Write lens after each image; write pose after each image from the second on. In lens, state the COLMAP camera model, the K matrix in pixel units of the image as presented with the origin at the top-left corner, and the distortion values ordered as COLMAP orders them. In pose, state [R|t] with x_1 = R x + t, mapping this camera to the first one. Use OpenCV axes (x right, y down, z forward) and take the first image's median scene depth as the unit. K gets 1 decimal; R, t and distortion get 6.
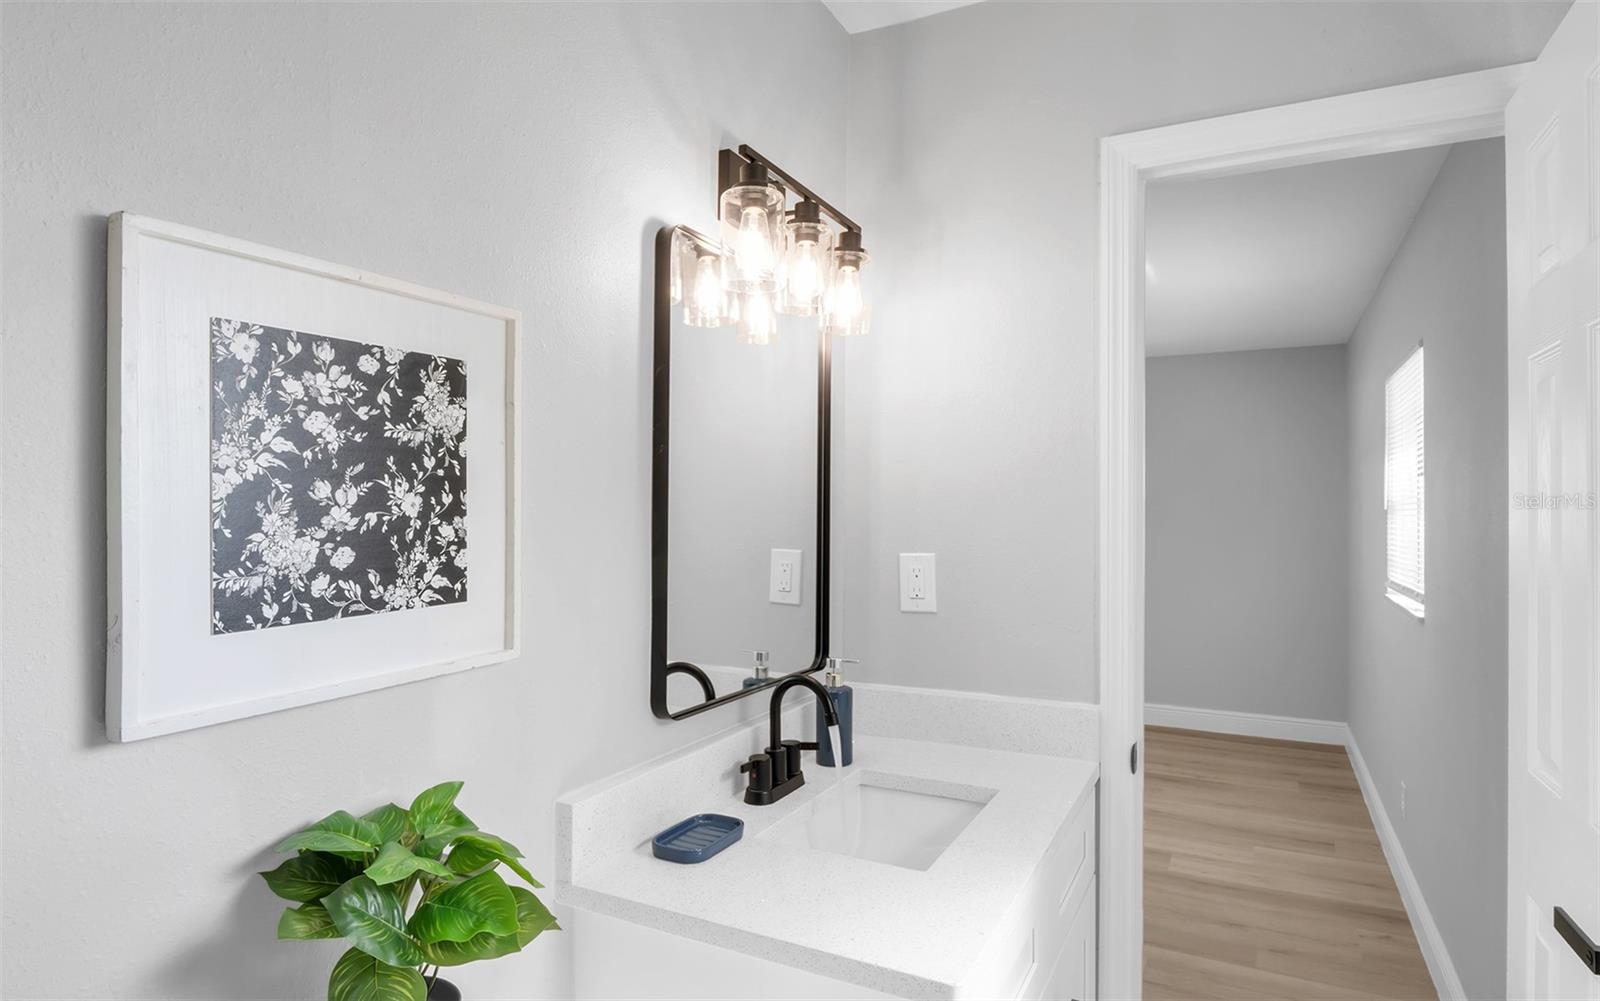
lens RADIAL K [[868.8, 0, 810.0], [0, 868.8, 509.6], [0, 0, 1]] dist [-0.011943, -0.004129]
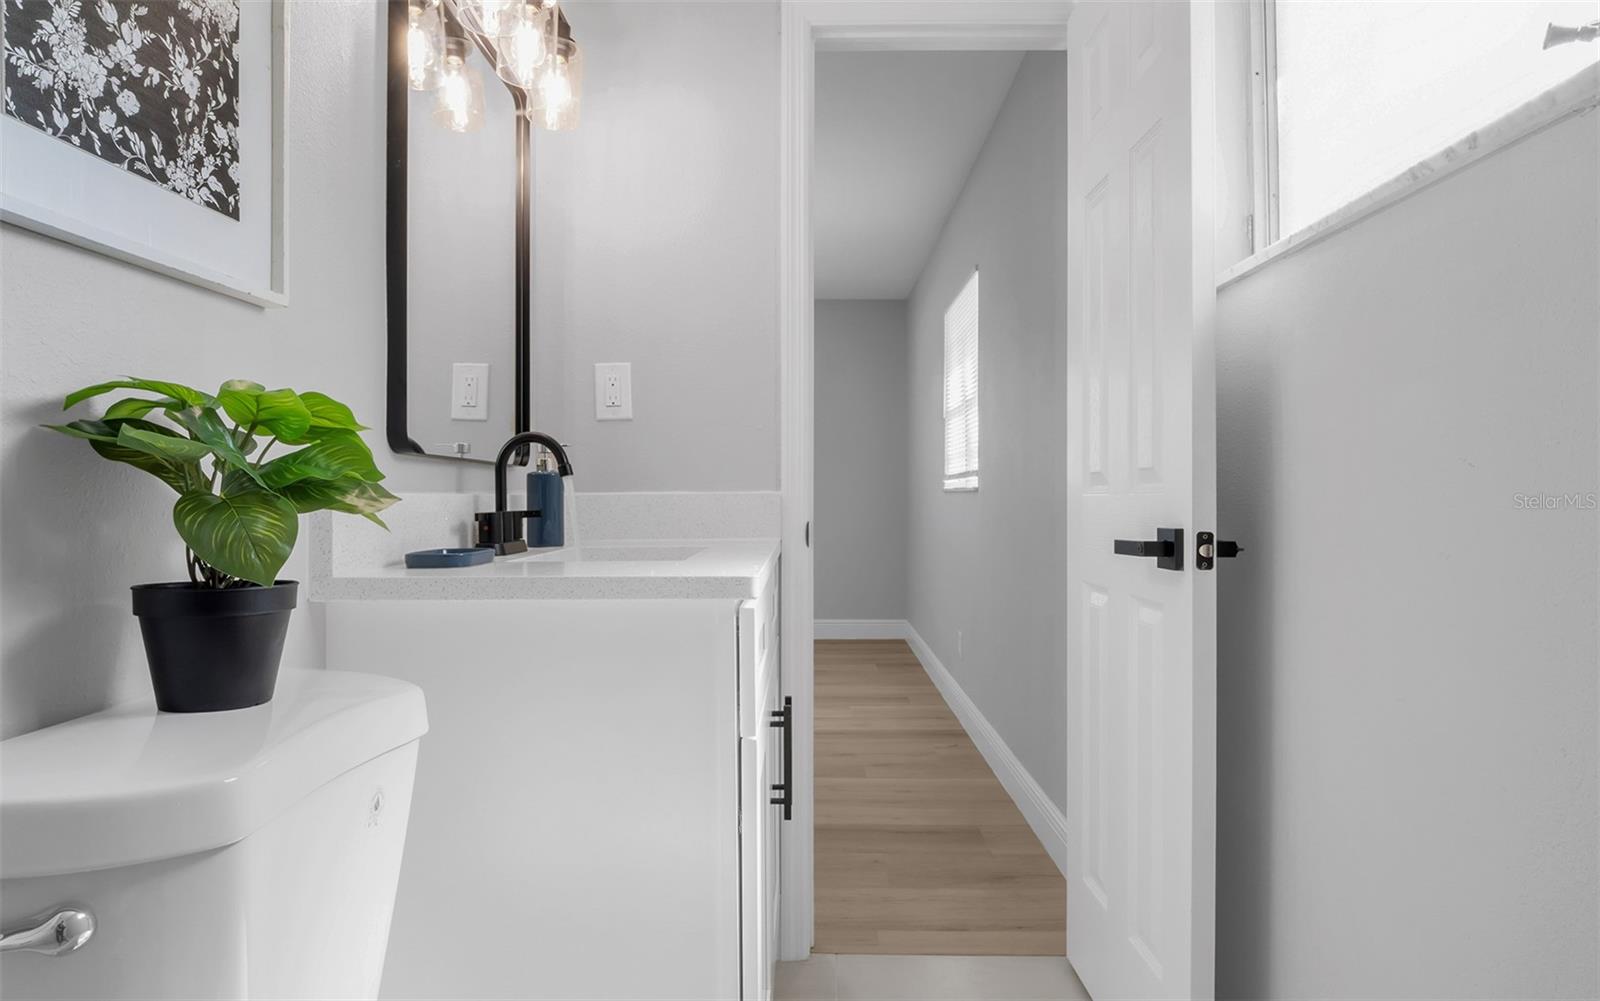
lens RADIAL K [[868.8, 0, 815.2], [0, 868.8, 501.5], [0, 0, 1]] dist [-0.011943, -0.004129]
pose [[0.890901, -0.015029, 0.453950, -0.285690], [0.004273, 0.999685, 0.024711, 0.401579], [-0.454178, -0.020075, 0.890685, -0.100421]]
